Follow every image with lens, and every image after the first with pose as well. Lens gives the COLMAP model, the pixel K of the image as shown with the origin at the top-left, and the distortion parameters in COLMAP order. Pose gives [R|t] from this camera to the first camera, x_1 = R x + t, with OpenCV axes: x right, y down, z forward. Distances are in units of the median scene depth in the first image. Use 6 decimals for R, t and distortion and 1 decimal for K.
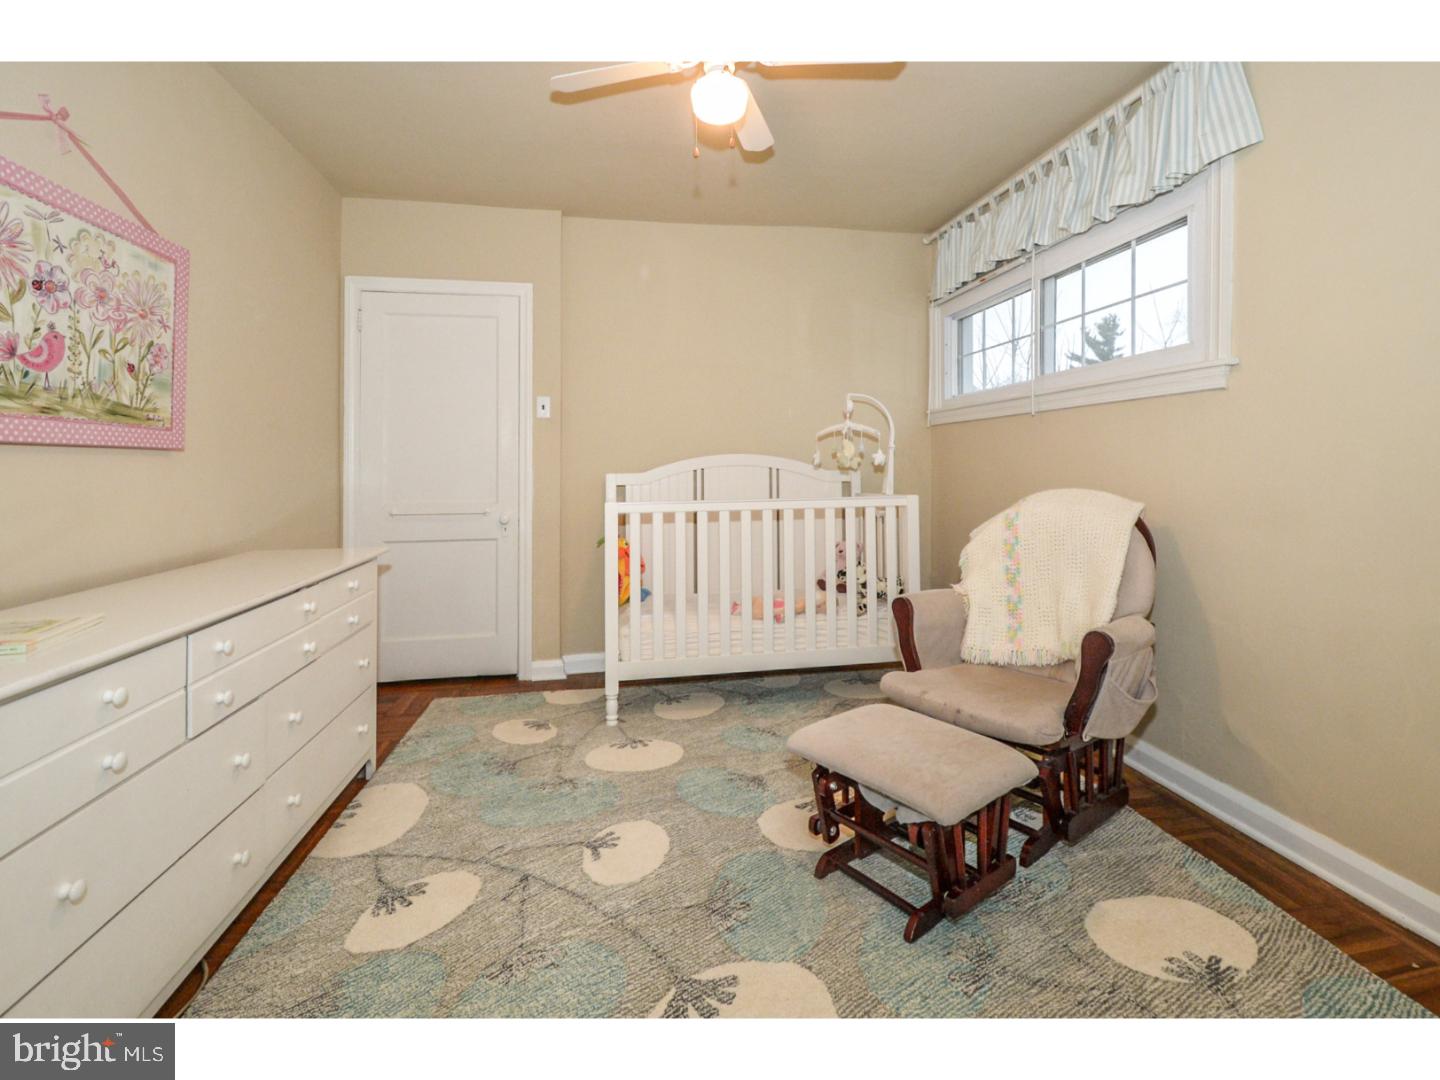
lens RADIAL K [[672.8, 0, 716.2], [0, 672.8, 521.5], [0, 0, 1]] dist [-0.003367, -0.000706]
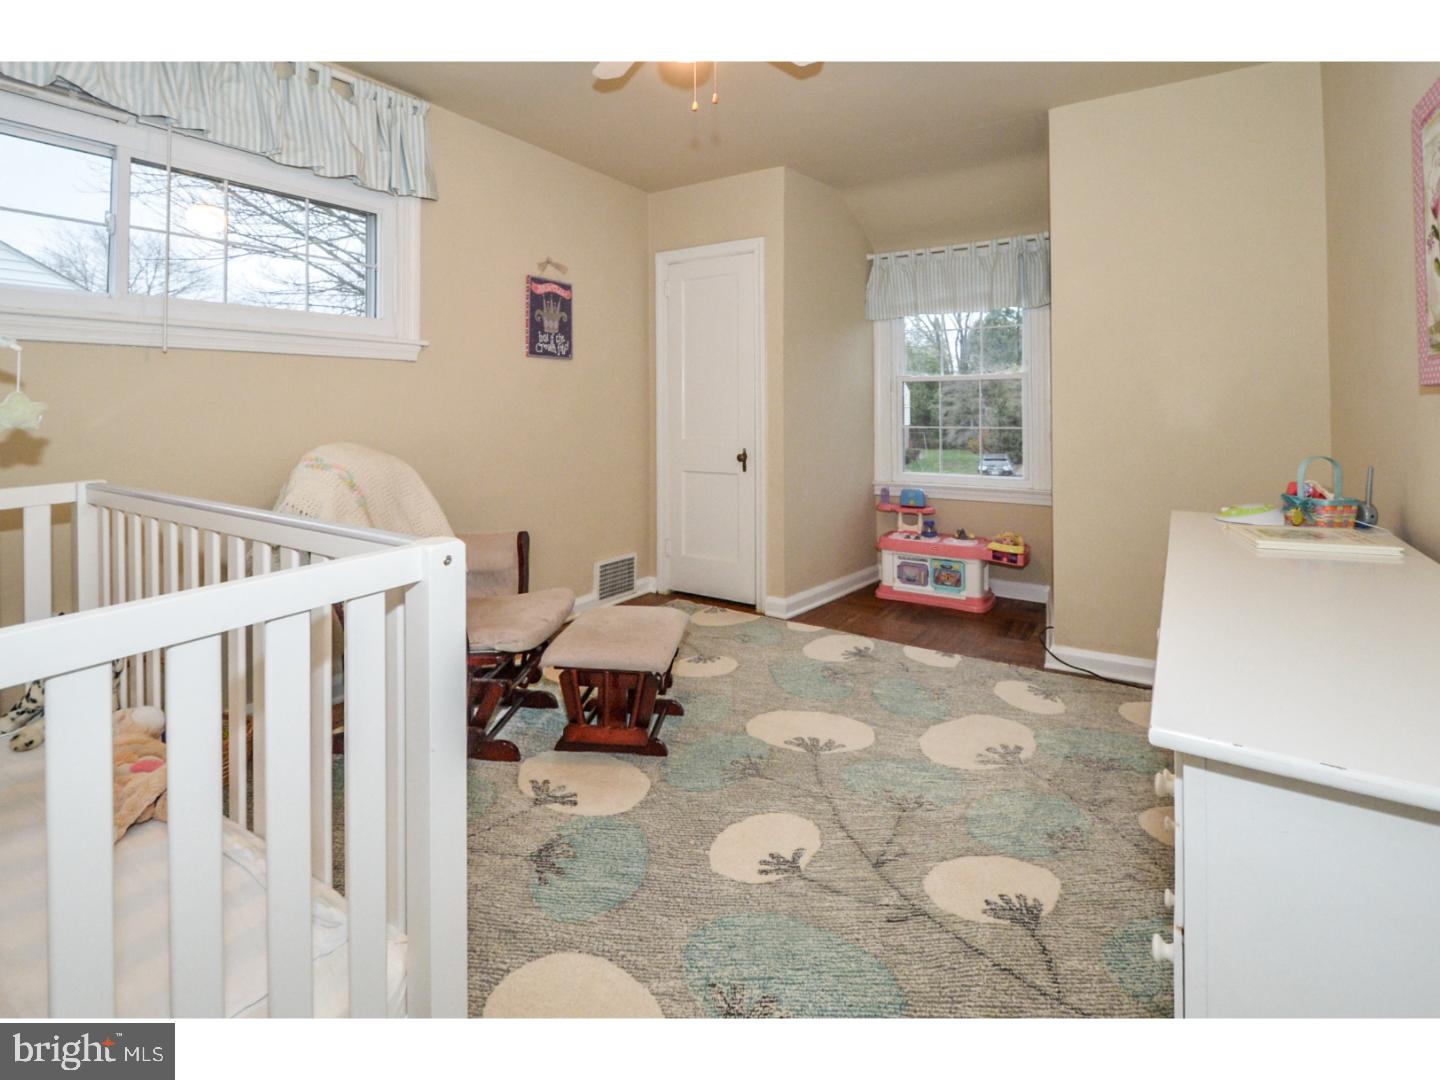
lens RADIAL K [[672.8, 0, 716.2], [0, 672.8, 521.5], [0, 0, 1]] dist [-0.003367, -0.000706]
pose [[-0.737682, -0.096643, 0.668195, -0.690324], [0.065918, 0.974664, 0.213741, -0.145337], [-0.671922, 0.201720, -0.712622, 1.708631]]
